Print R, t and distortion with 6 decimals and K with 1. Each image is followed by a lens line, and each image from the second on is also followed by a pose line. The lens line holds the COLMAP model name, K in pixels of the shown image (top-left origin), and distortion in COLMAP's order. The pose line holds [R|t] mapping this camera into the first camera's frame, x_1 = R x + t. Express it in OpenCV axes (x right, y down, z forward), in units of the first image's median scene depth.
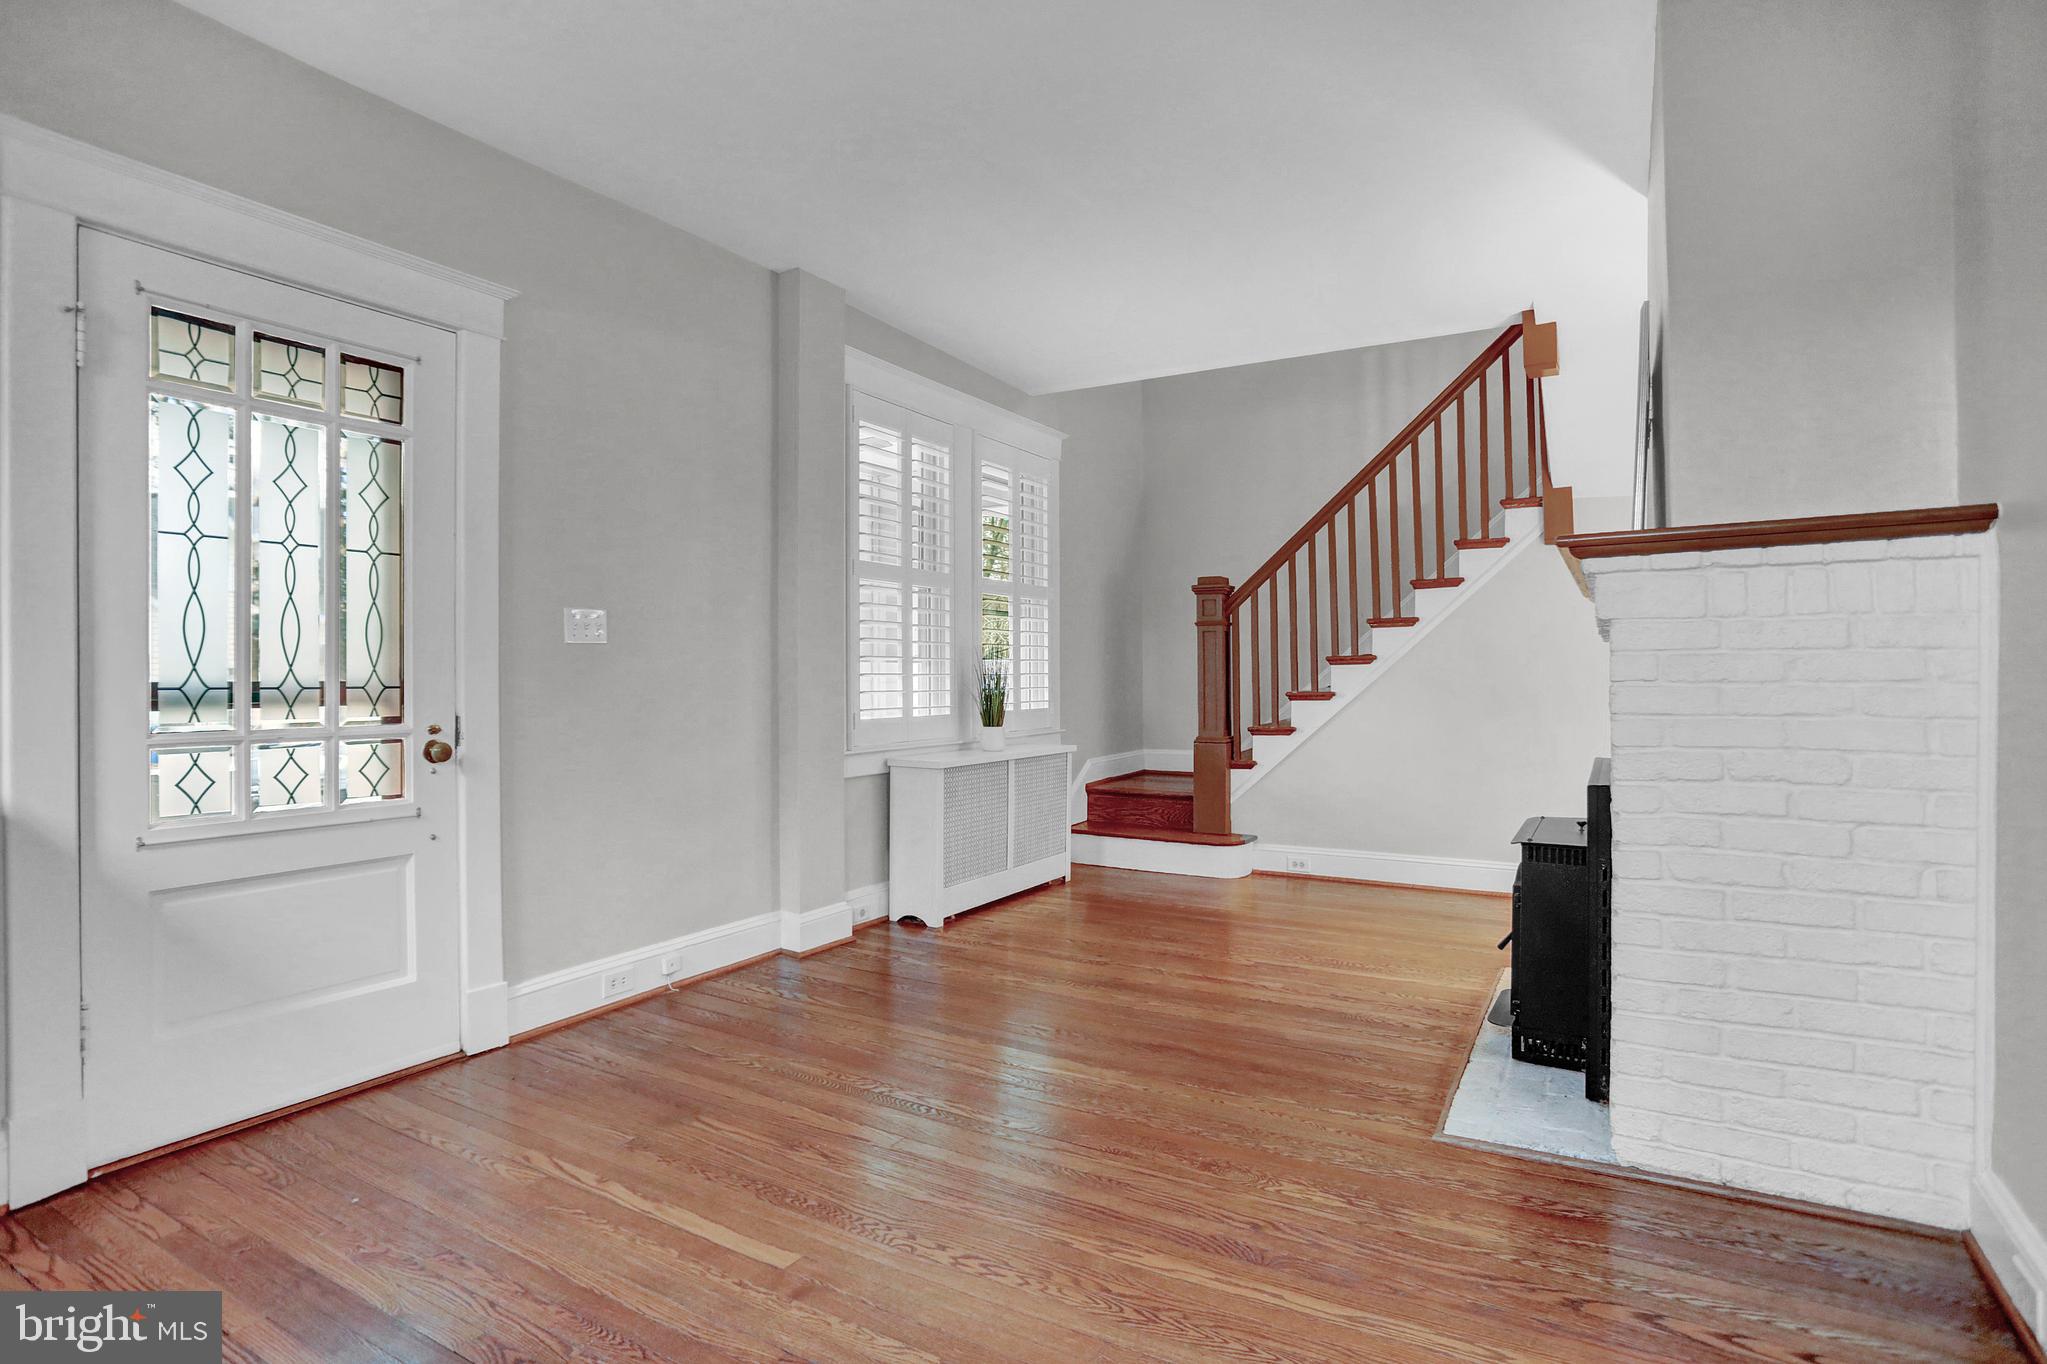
lens RADIAL K [[1044.7, 0, 1012.1], [0, 1044.7, 675.3], [0, 0, 1]] dist [-0.075531, 0.033271]
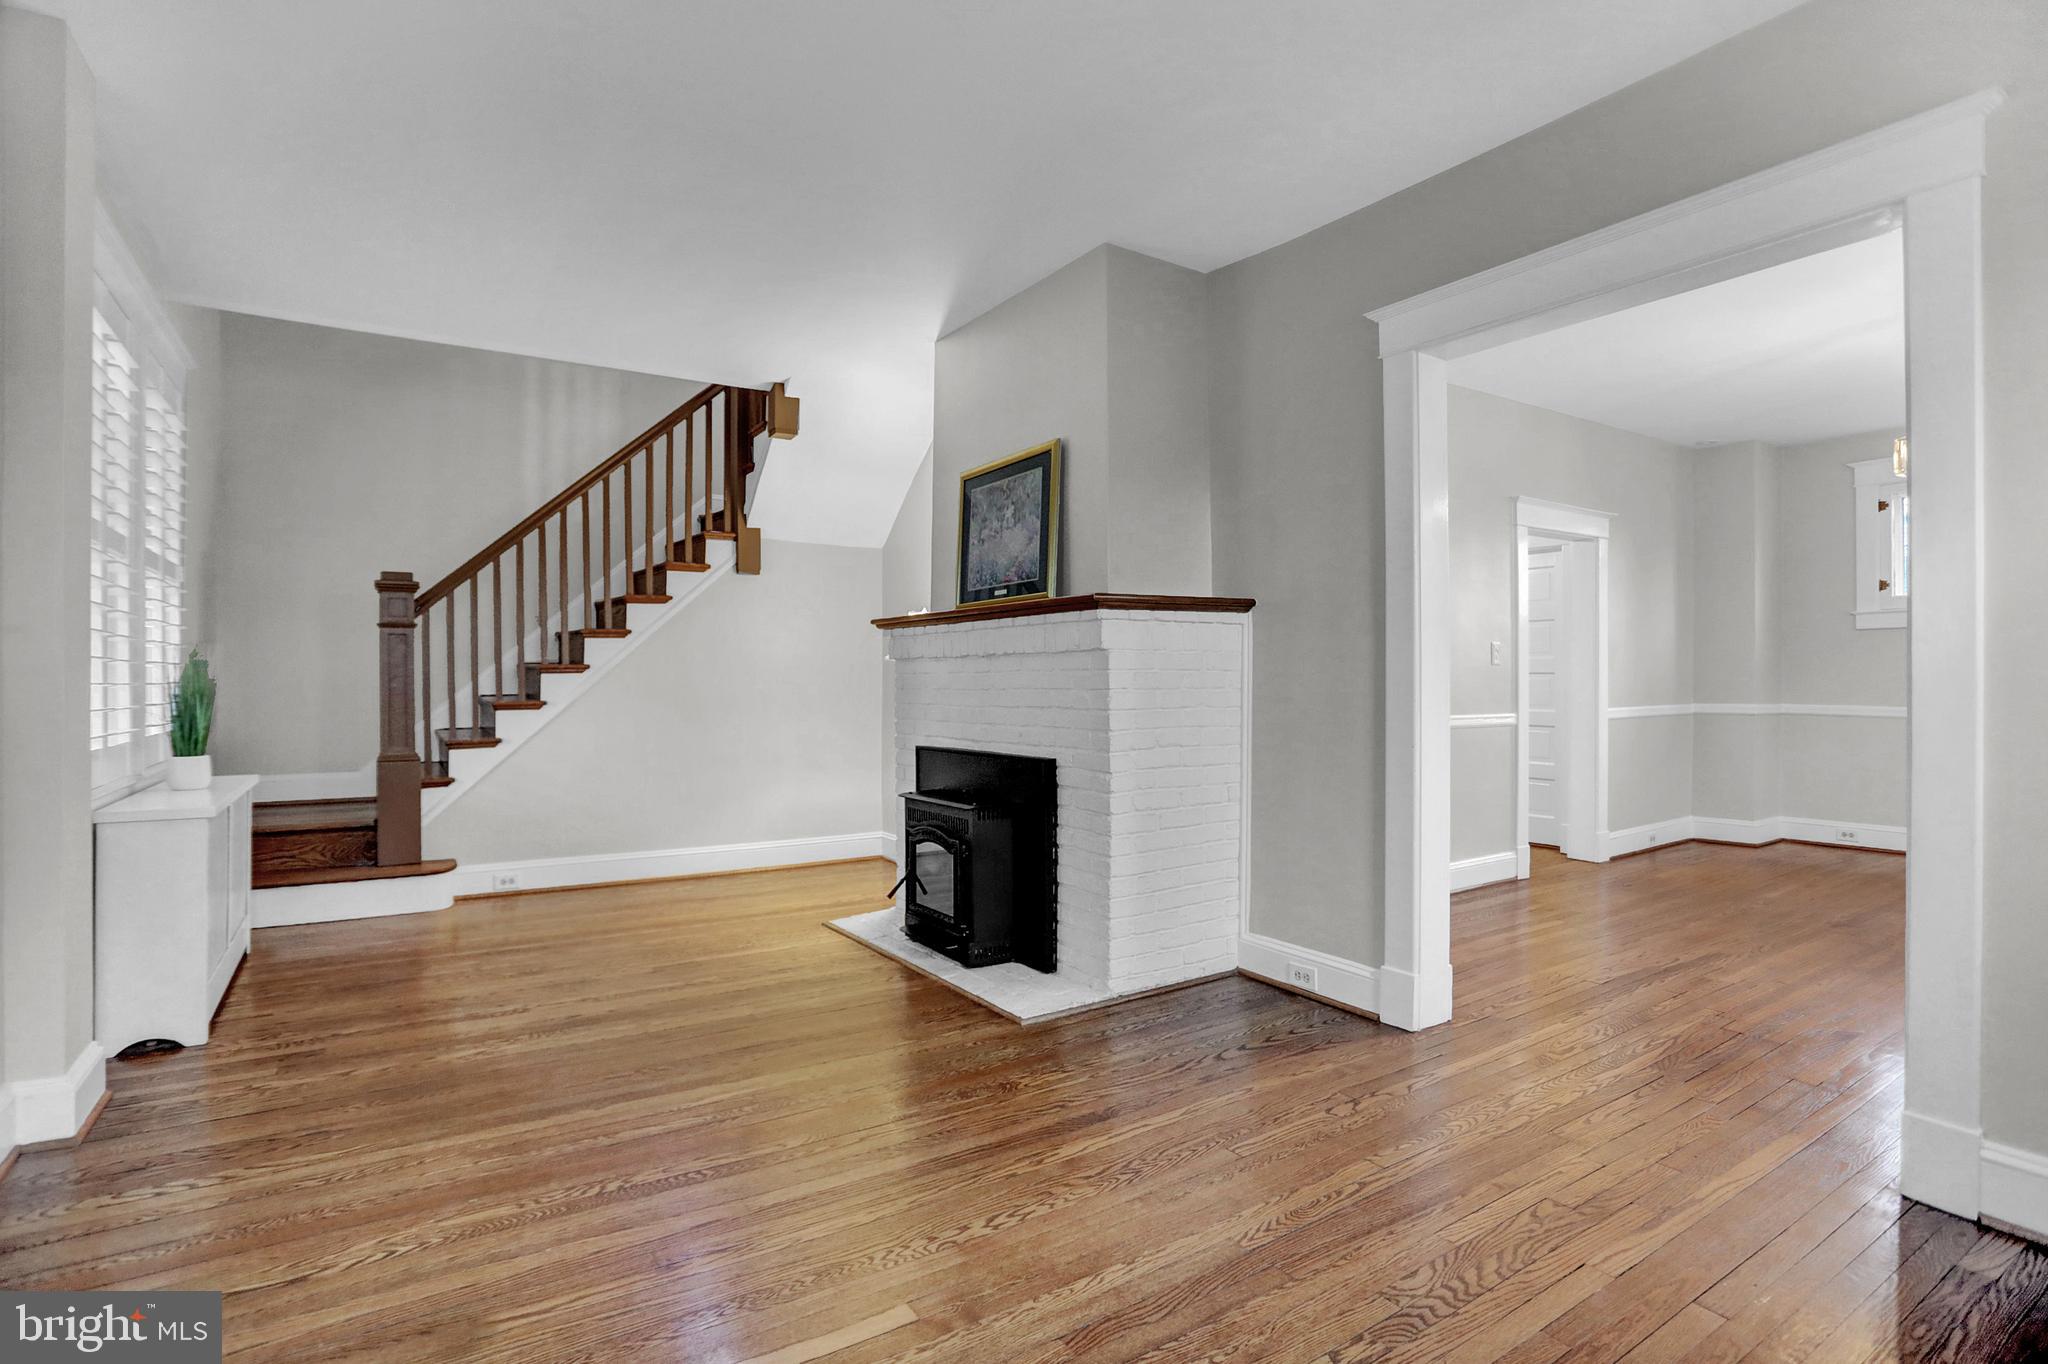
lens RADIAL K [[1006.4, 0, 1026.2], [0, 1006.4, 684.9], [0, 0, 1]] dist [-0.088974, 0.037817]
pose [[0.434876, -0.001479, 0.900489, -0.489708], [-0.000867, 0.999998, 0.002061, -0.002062], [-0.900490, -0.001677, 0.434874, 0.257815]]
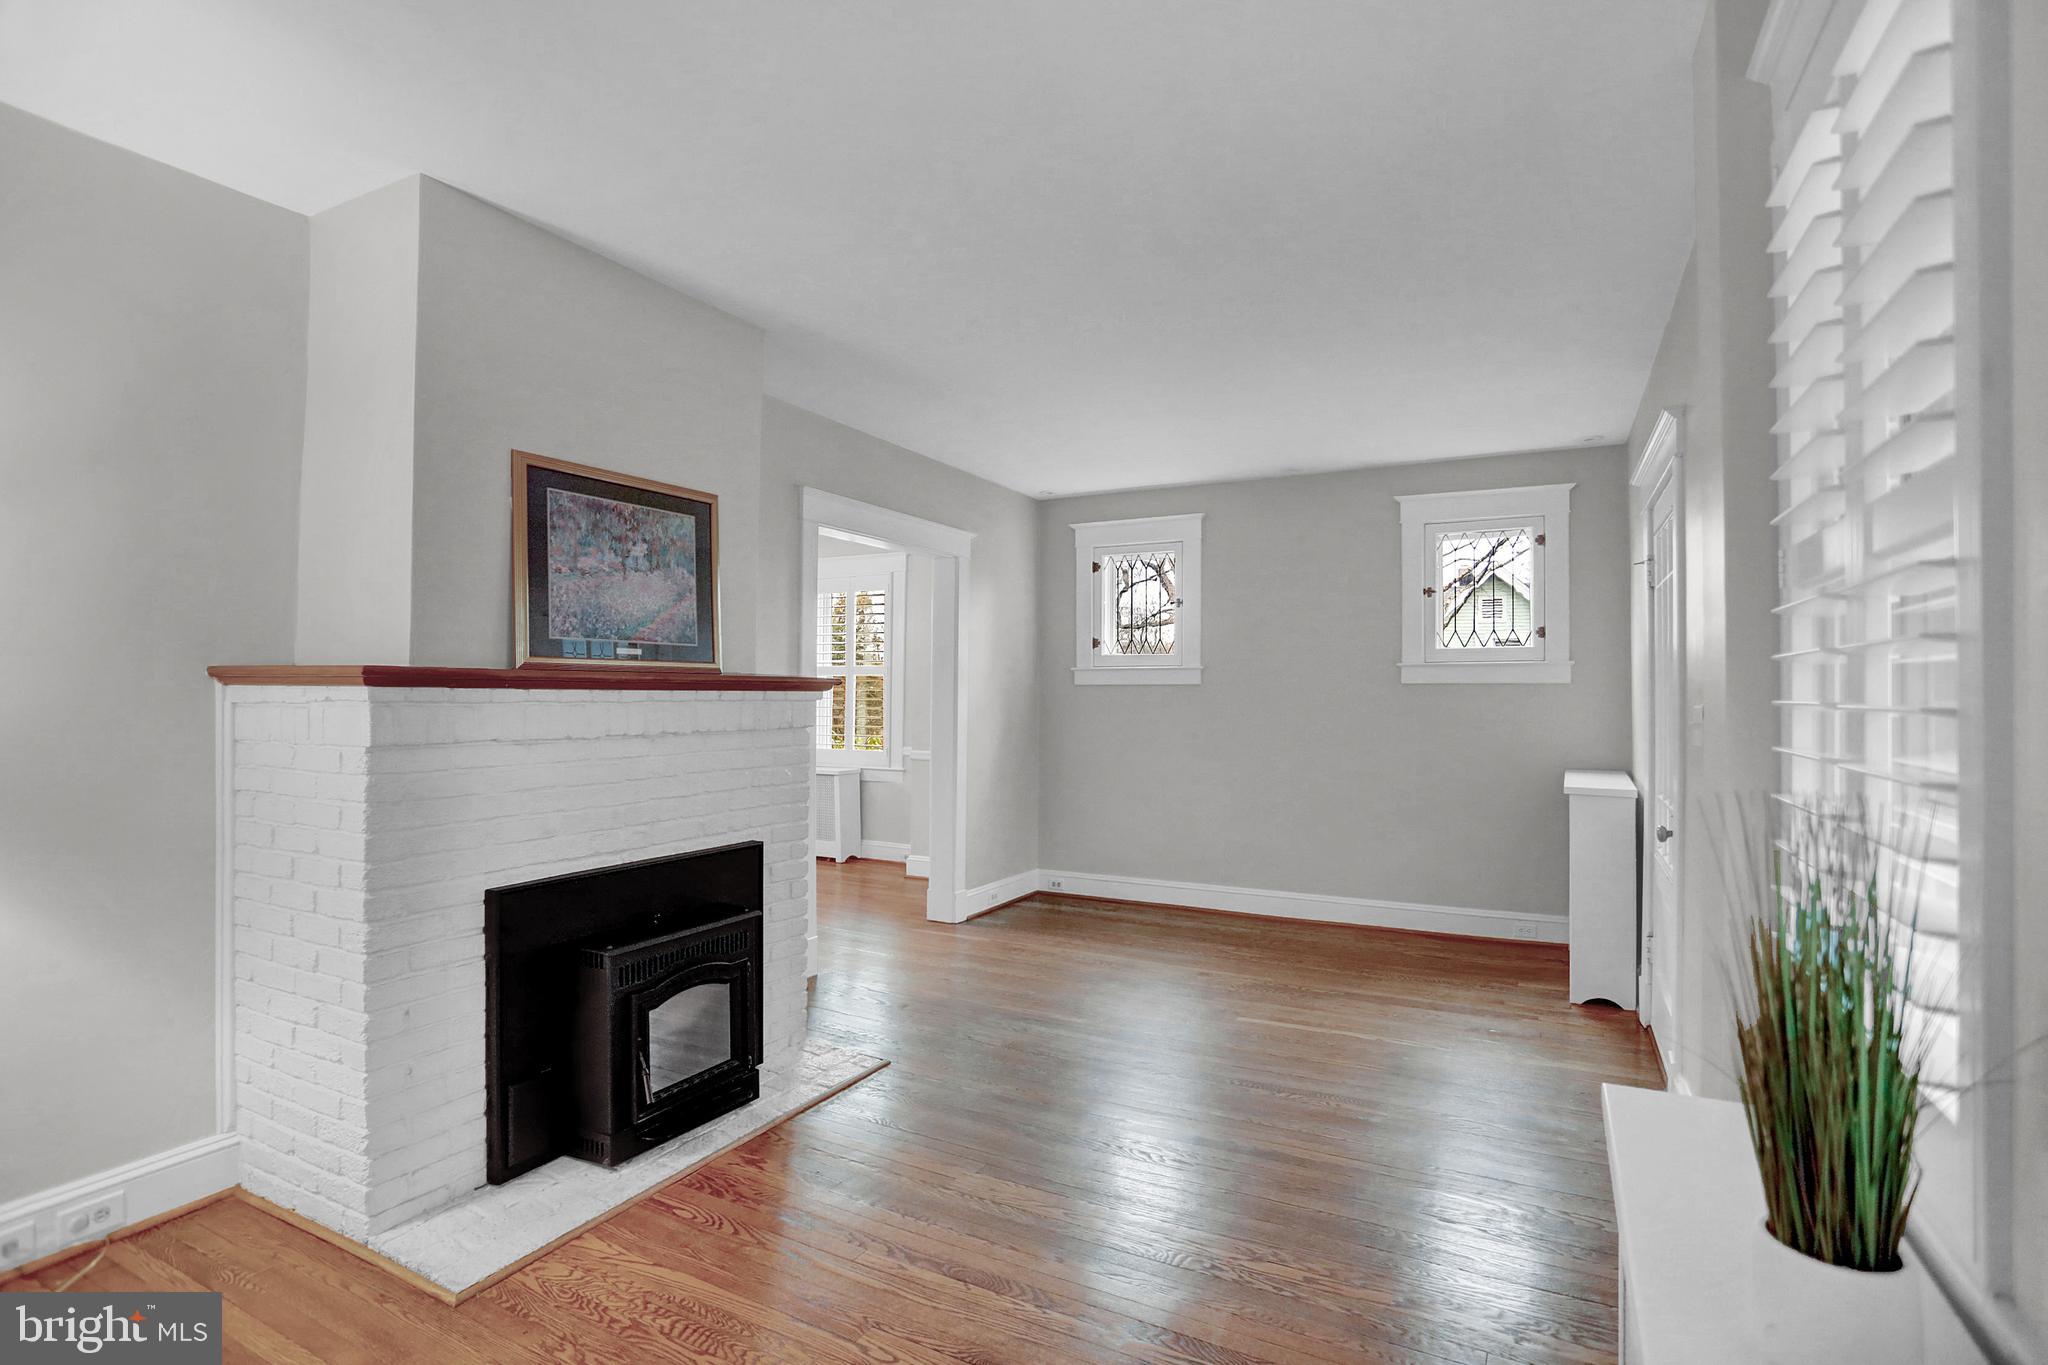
lens RADIAL K [[1006.4, 0, 1026.2], [0, 1006.4, 685.4], [0, 0, 1]] dist [-0.088974, 0.037817]
pose [[-0.998582, -0.003950, -0.053084, 0.181869], [-0.003628, 0.999974, -0.006159, -0.067107], [0.053107, -0.005958, -0.998571, 1.566990]]
